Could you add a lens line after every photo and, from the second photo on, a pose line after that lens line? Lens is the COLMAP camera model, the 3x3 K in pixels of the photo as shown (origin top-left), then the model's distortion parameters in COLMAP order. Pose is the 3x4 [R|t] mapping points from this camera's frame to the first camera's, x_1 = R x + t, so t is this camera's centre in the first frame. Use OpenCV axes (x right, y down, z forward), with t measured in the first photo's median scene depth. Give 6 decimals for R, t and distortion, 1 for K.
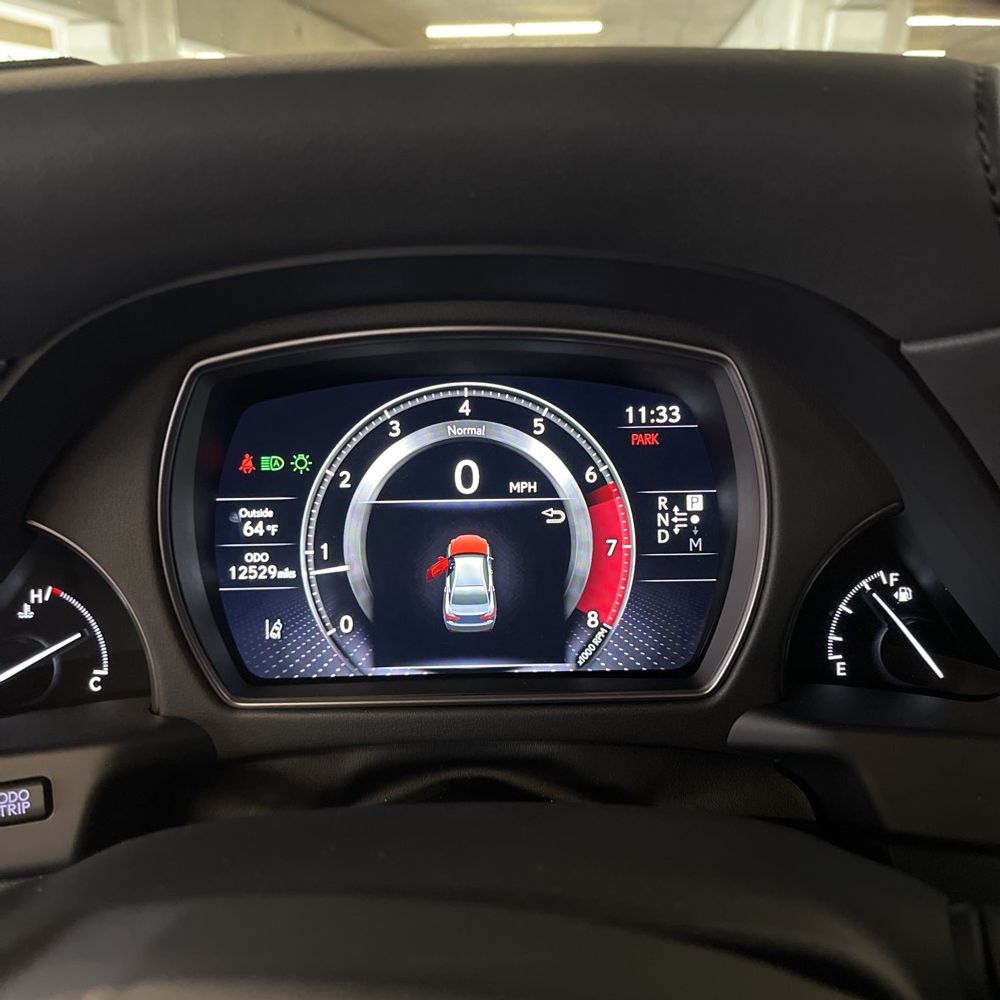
lens RADIAL K [[1006.5, 0, 497.4], [0, 1006.5, 500.0], [0, 0, 1]] dist [0.007414, 0.000000]
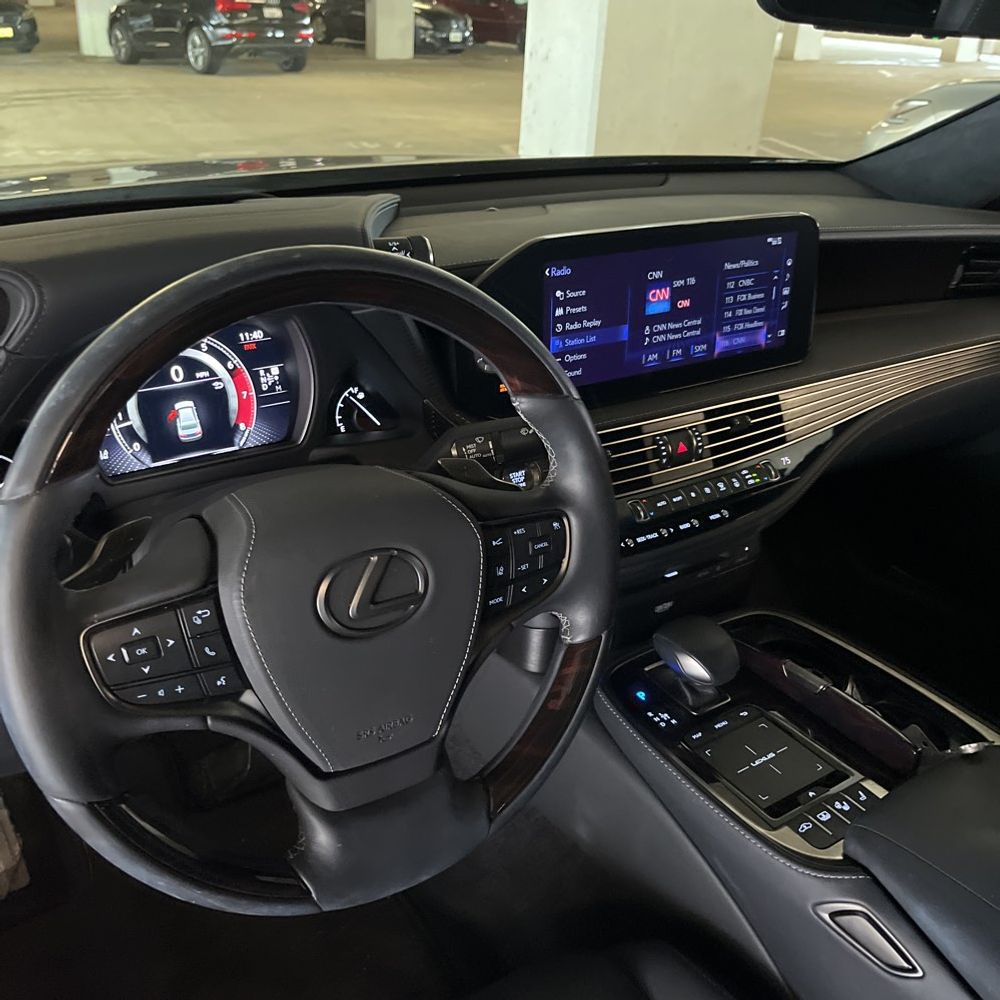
lens RADIAL K [[1006.5, 0, 501.7], [0, 1006.5, 499.5], [0, 0, 1]] dist [0.007414, 0.000000]
pose [[0.838893, -0.205438, 0.504037, -0.619250], [0.124209, 0.973856, 0.190202, -0.087693], [-0.529934, -0.096953, 0.842479, -1.323665]]
